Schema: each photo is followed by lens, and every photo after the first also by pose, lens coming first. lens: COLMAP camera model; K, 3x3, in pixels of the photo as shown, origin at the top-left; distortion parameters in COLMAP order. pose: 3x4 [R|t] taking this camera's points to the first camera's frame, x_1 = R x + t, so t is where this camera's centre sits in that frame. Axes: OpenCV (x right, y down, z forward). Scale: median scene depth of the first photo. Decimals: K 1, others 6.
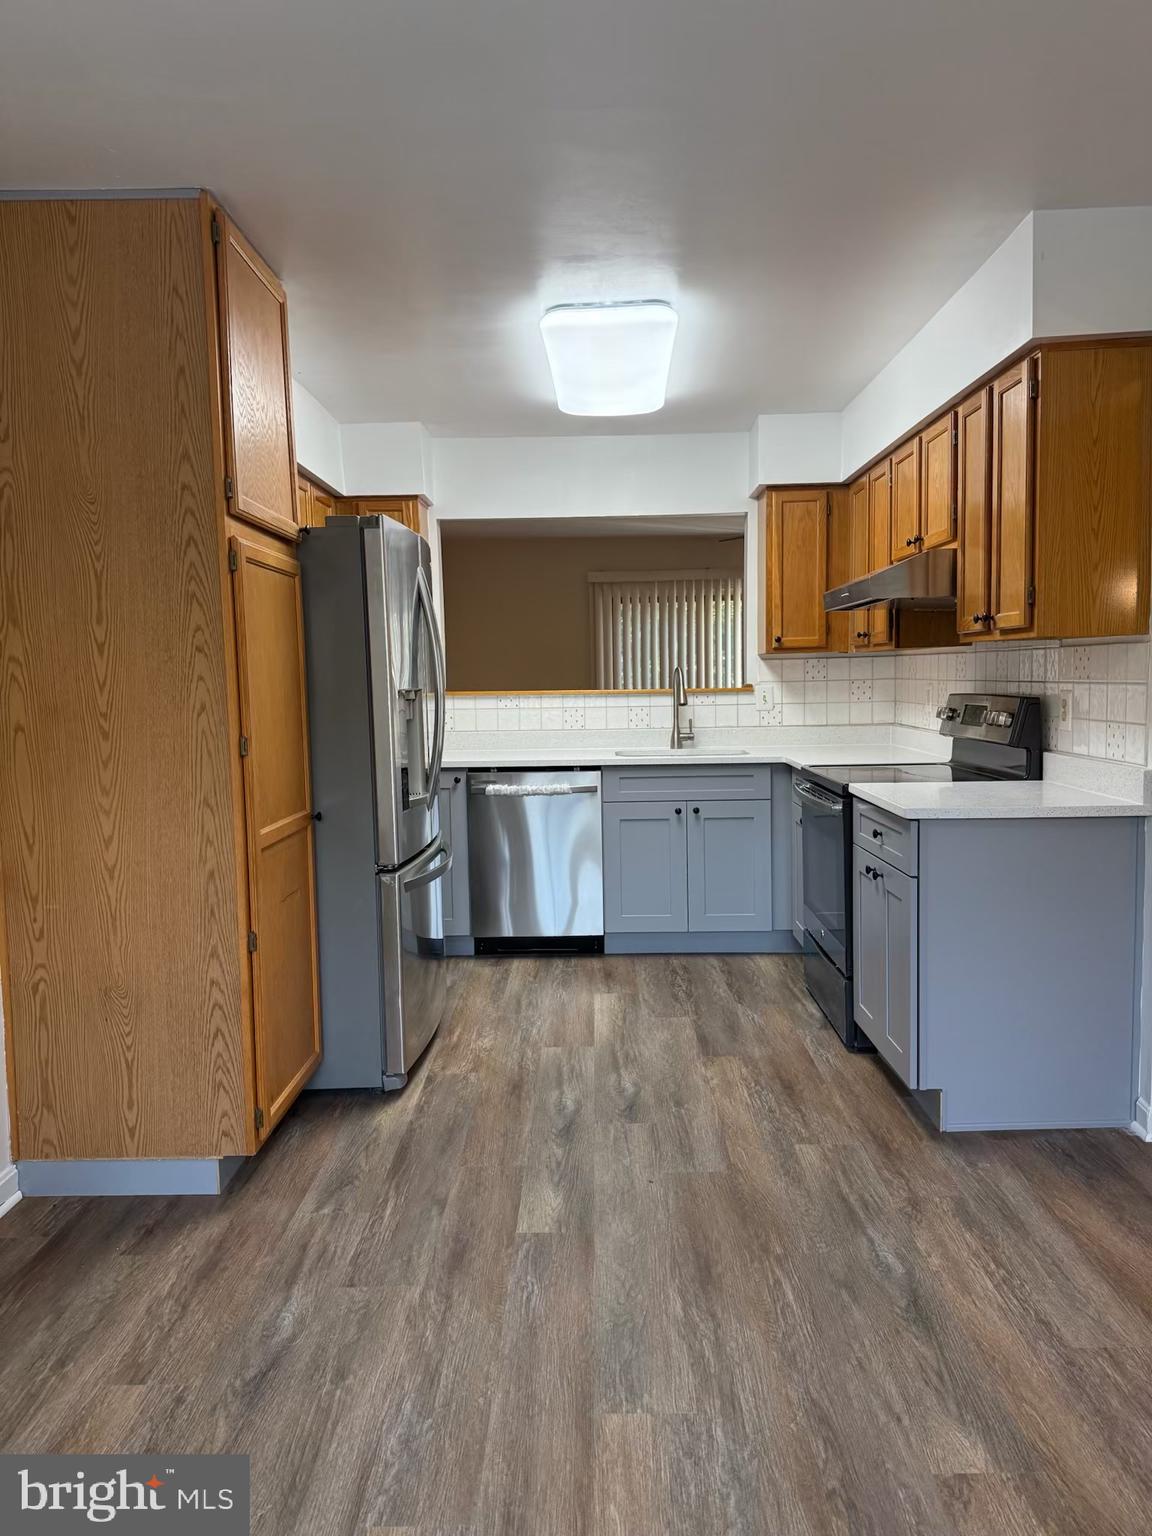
lens RADIAL K [[1104.6, 0, 576.0], [0, 1104.6, 768.0], [0, 0, 1]] dist [0.001250, -0.002479]
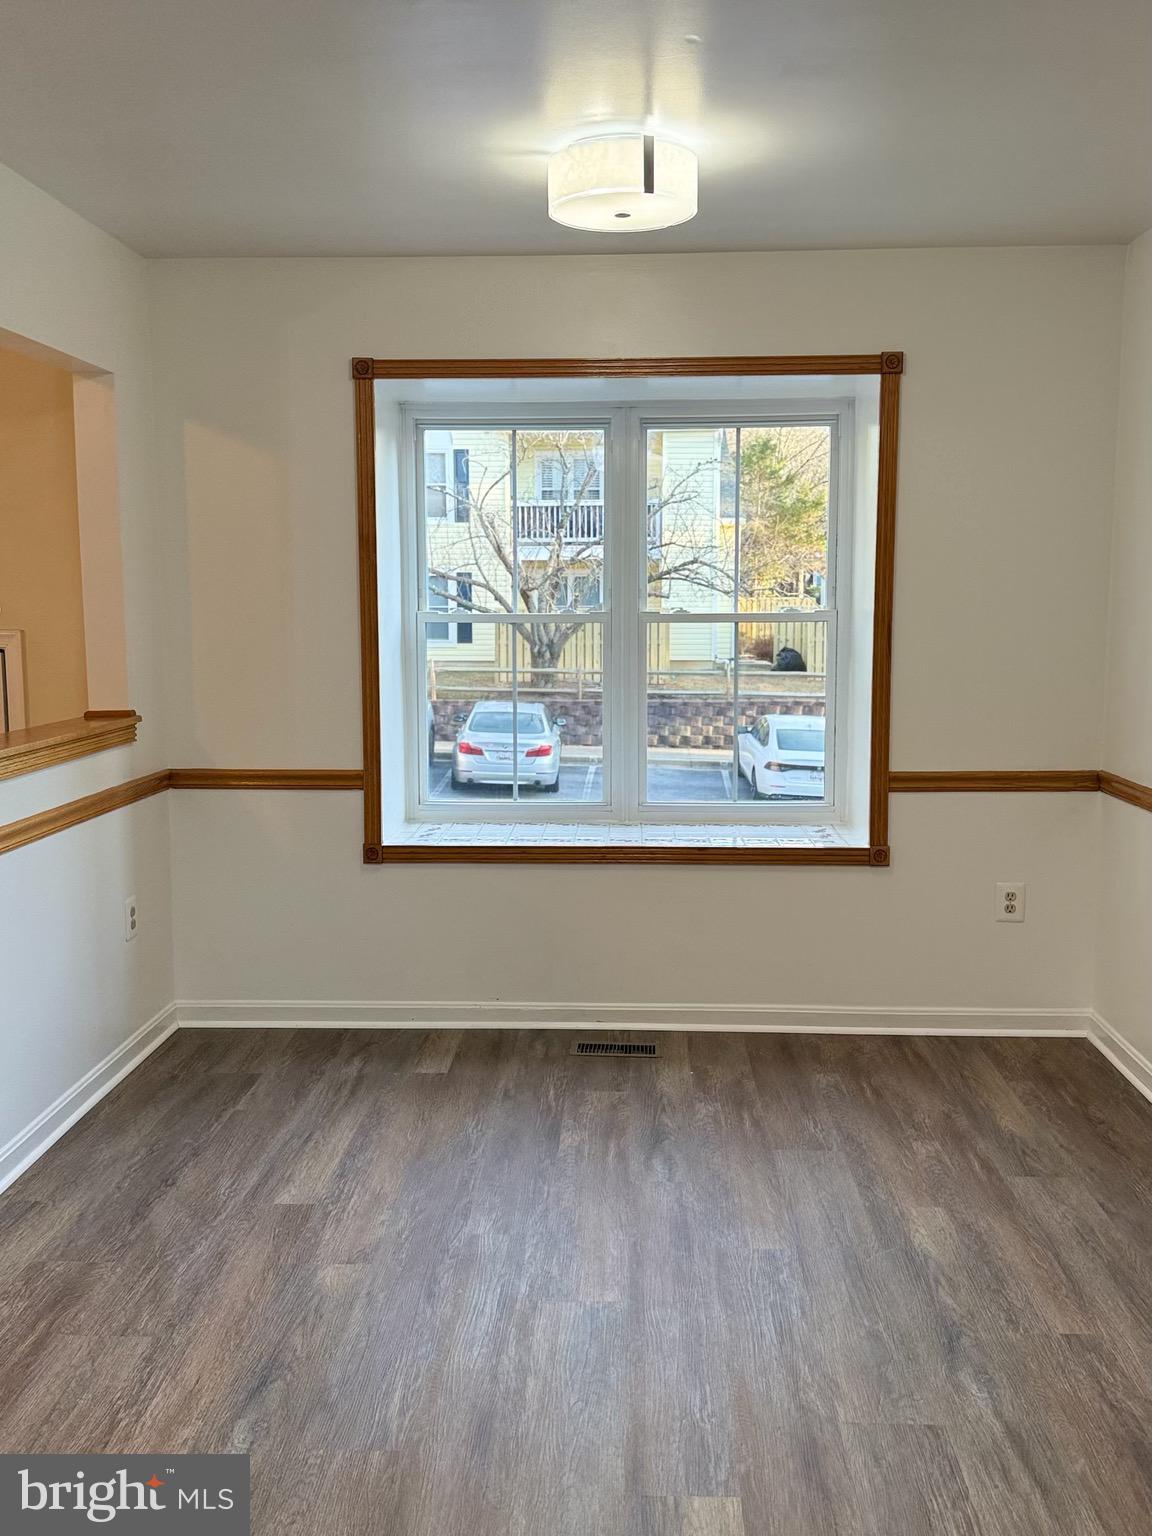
lens RADIAL K [[1420.5, 0, 576.0], [0, 1420.5, 768.0], [0, 0, 1]] dist [0.009862, 0.006372]
pose [[-0.999449, 0.017933, 0.027945, 0.017103], [0.023398, 0.977522, 0.209531, -0.242973], [-0.023559, 0.210069, -0.977403, 2.122769]]
